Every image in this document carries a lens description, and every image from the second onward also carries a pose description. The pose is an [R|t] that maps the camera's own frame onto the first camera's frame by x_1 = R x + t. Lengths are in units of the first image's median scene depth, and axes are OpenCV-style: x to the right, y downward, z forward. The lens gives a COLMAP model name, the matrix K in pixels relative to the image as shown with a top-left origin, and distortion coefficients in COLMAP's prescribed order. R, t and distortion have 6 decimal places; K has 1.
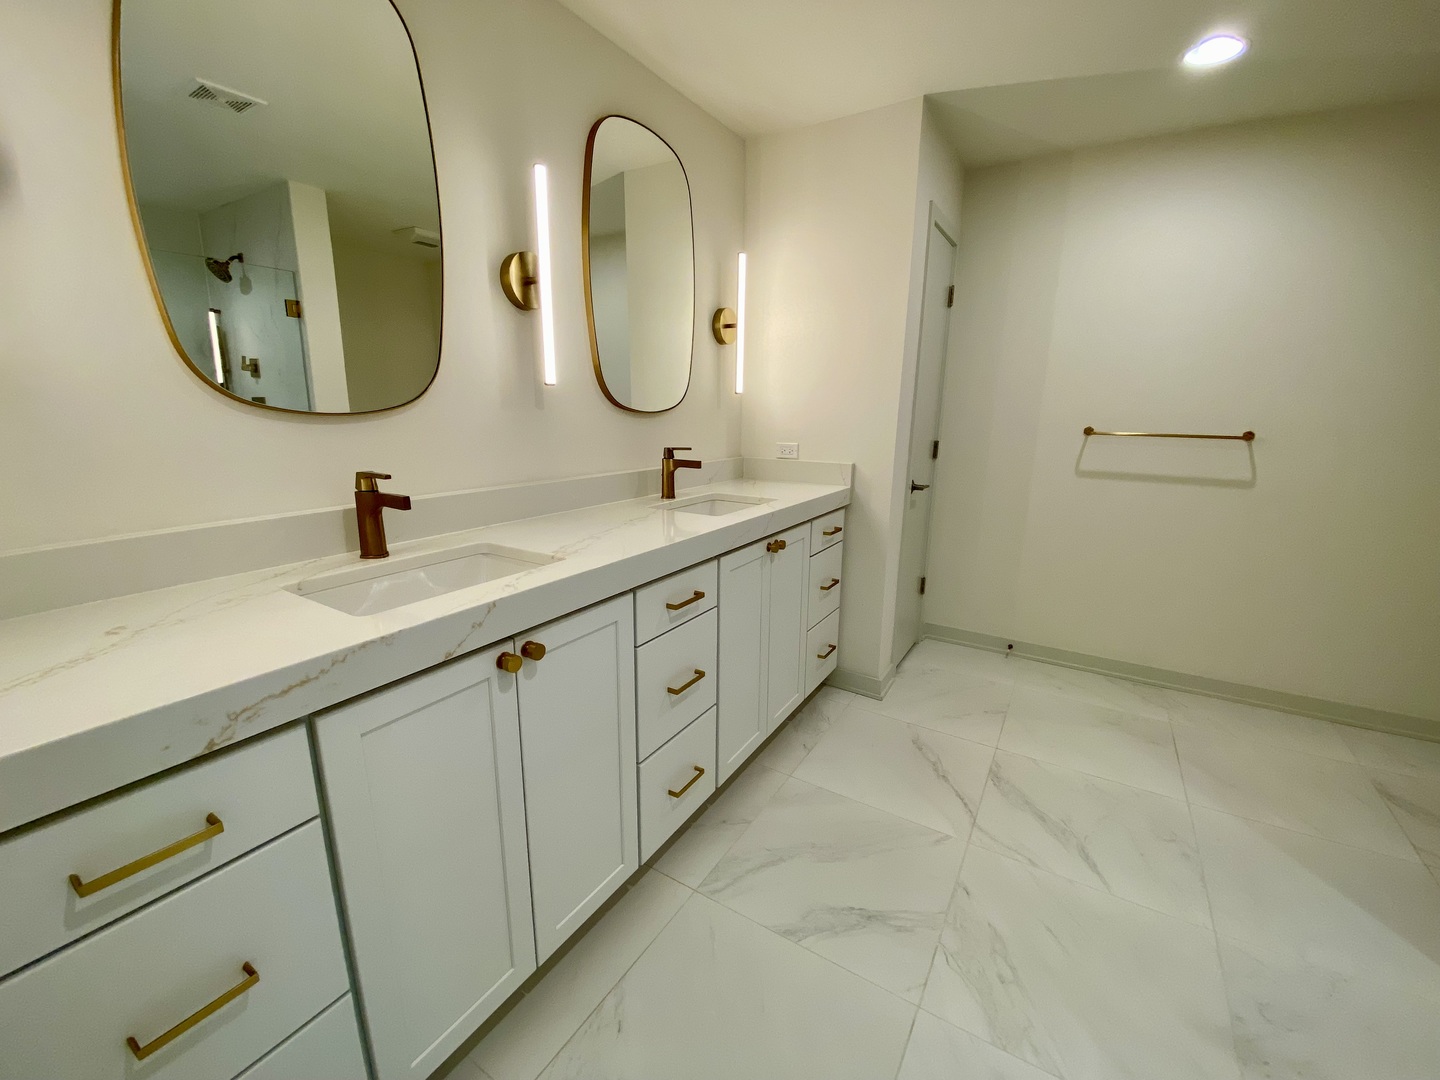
lens RADIAL K [[580.9, 0, 720.1], [0, 580.9, 533.2], [0, 0, 1]] dist [0.037393, -0.032125]
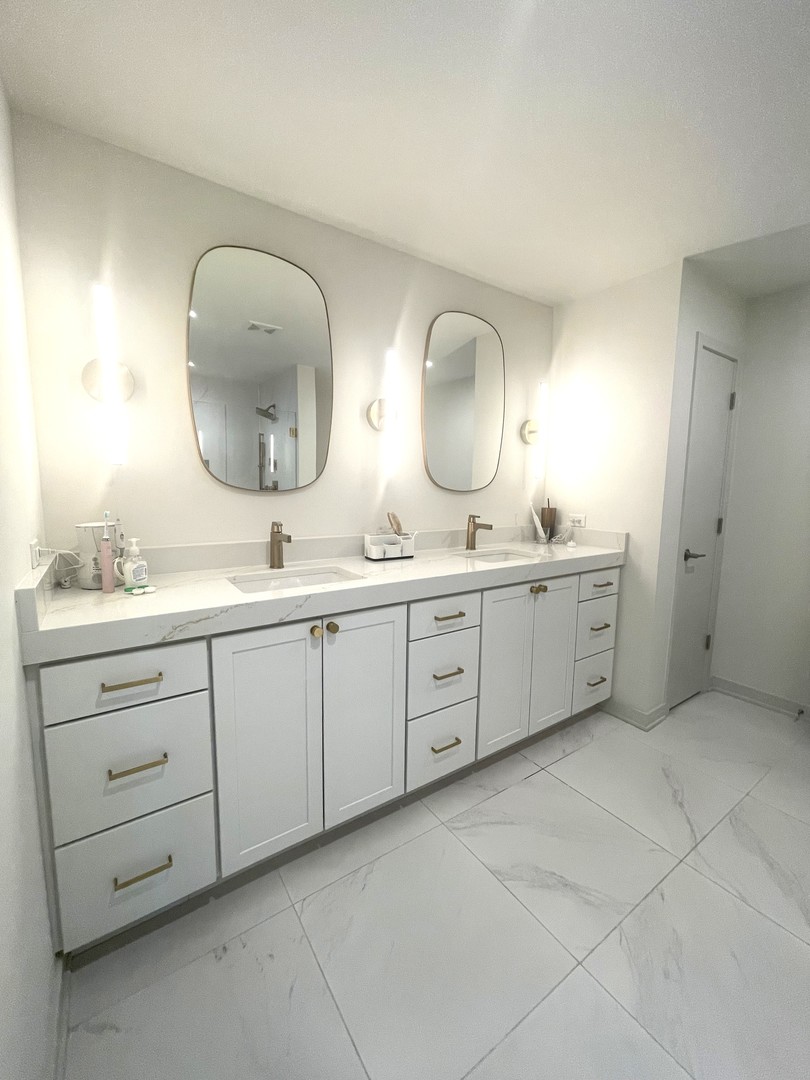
lens RADIAL K [[437.2, 0, 406.9], [0, 437.2, 529.7], [0, 0, 1]] dist [-0.001720, -0.000658]
pose [[0.917361, 0.044176, -0.395598, 0.219960], [-0.089915, 0.991133, -0.097827, 0.013050], [0.387769, 0.125313, 0.913199, -0.070909]]
